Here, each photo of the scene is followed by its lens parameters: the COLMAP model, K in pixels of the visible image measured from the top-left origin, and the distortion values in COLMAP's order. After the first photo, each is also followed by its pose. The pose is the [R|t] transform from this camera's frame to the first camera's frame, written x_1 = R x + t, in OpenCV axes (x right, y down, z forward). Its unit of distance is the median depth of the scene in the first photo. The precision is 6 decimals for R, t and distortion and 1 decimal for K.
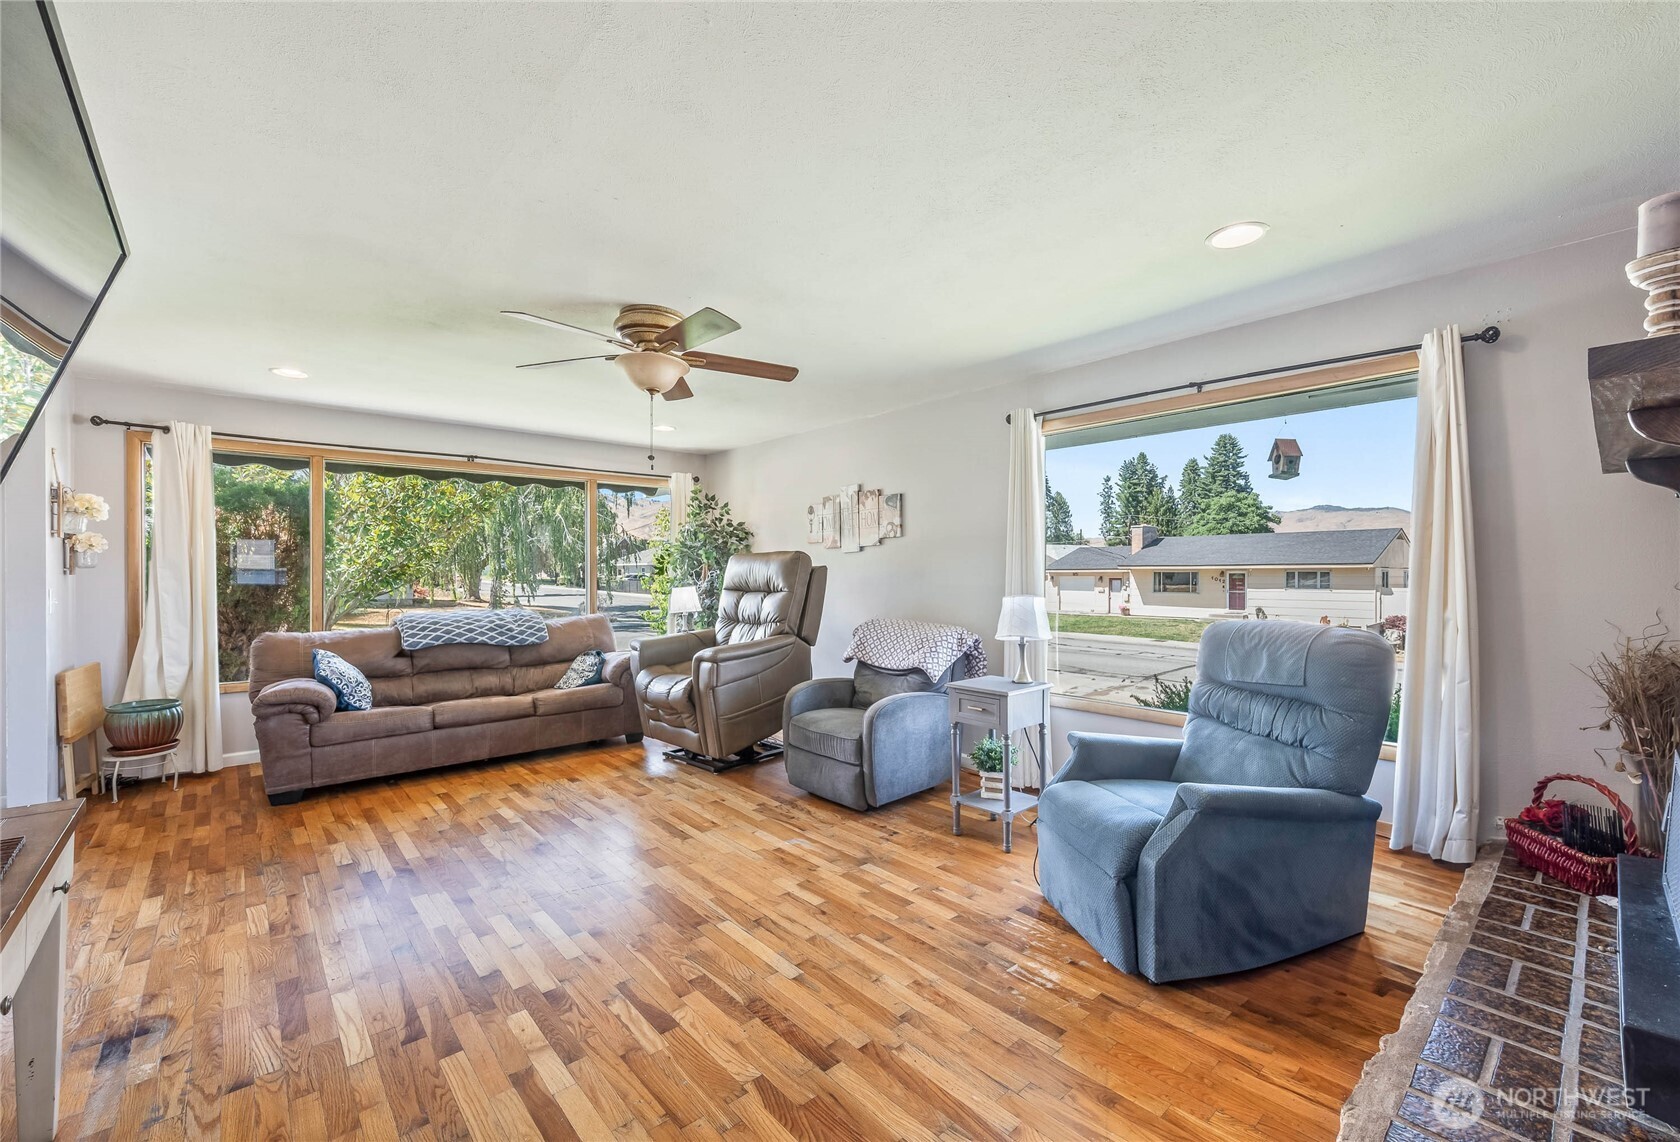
lens RADIAL K [[688.6, 0, 842.3], [0, 688.6, 577.1], [0, 0, 1]] dist [-0.001280, -0.000147]
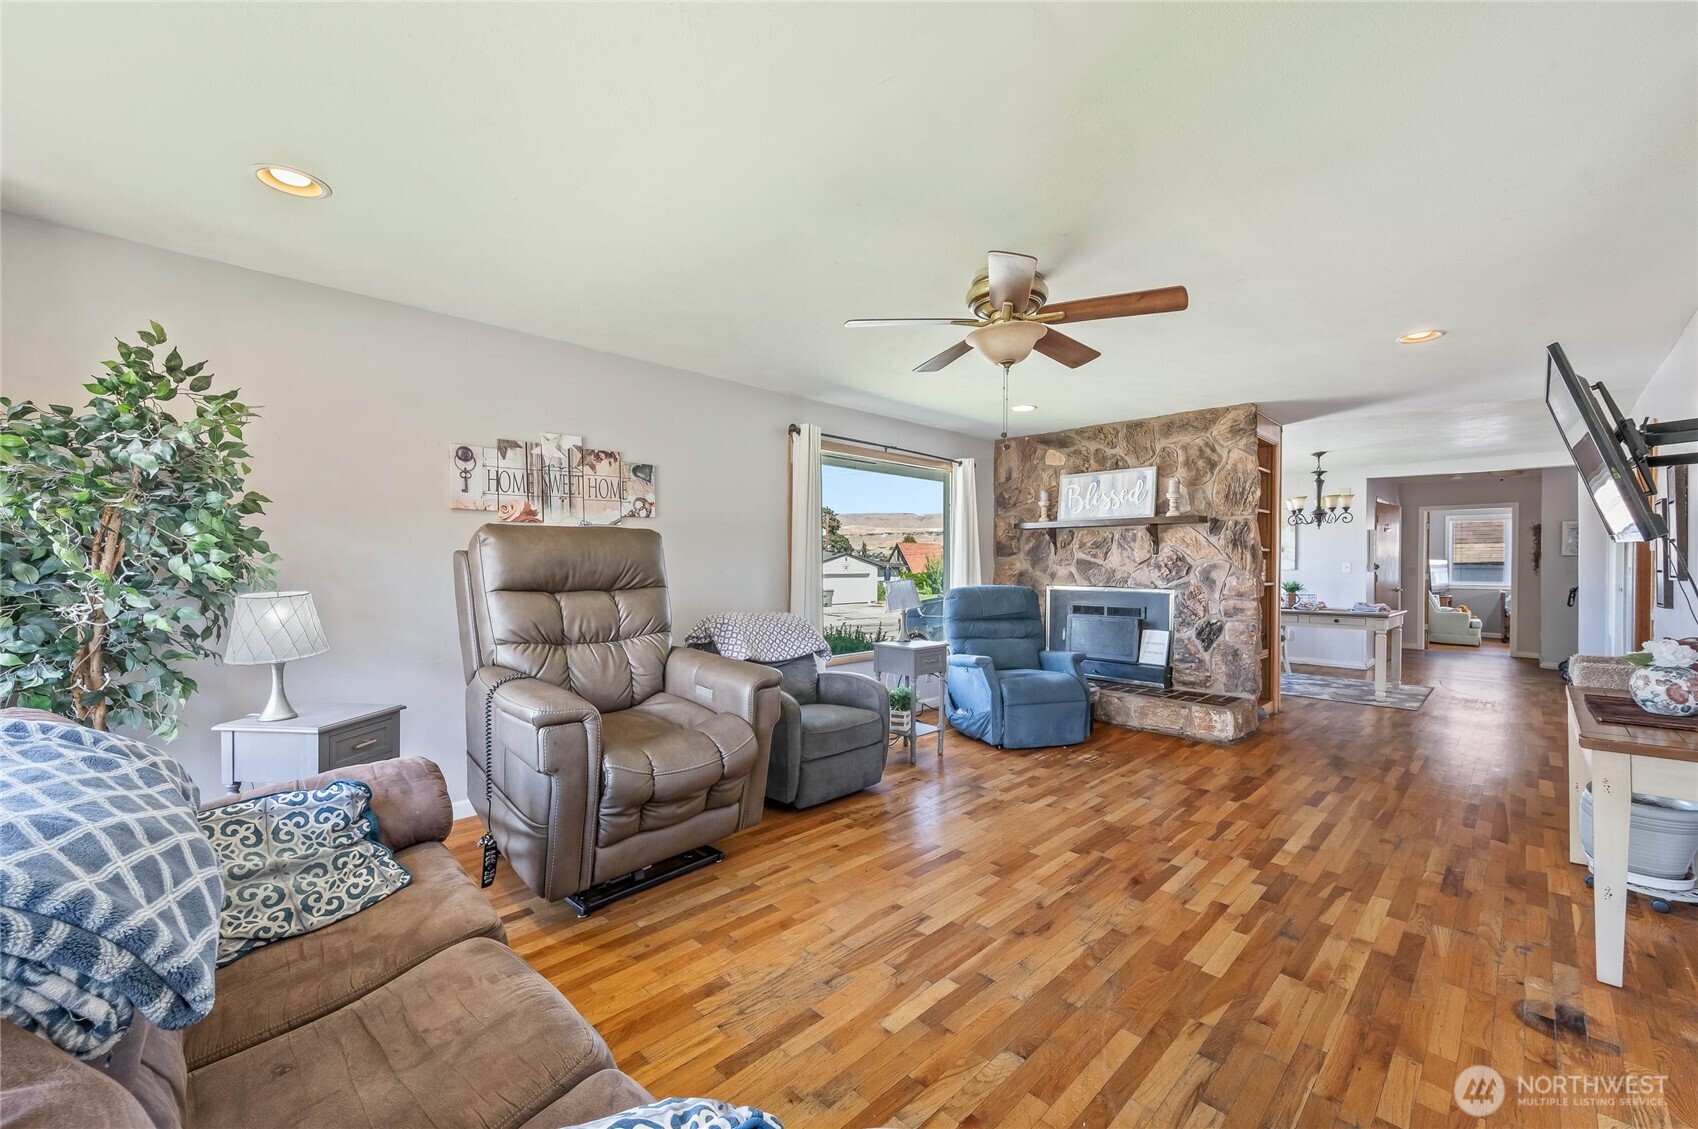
lens RADIAL K [[694.7, 0, 851.5], [0, 694.7, 566.8], [0, 0, 1]] dist [0.003278, 0.000225]
pose [[-0.066800, -0.006048, 0.997748, -1.390335], [-0.000079, 0.999982, 0.006057, -0.006426], [-0.997766, 0.000326, -0.066800, 1.473828]]
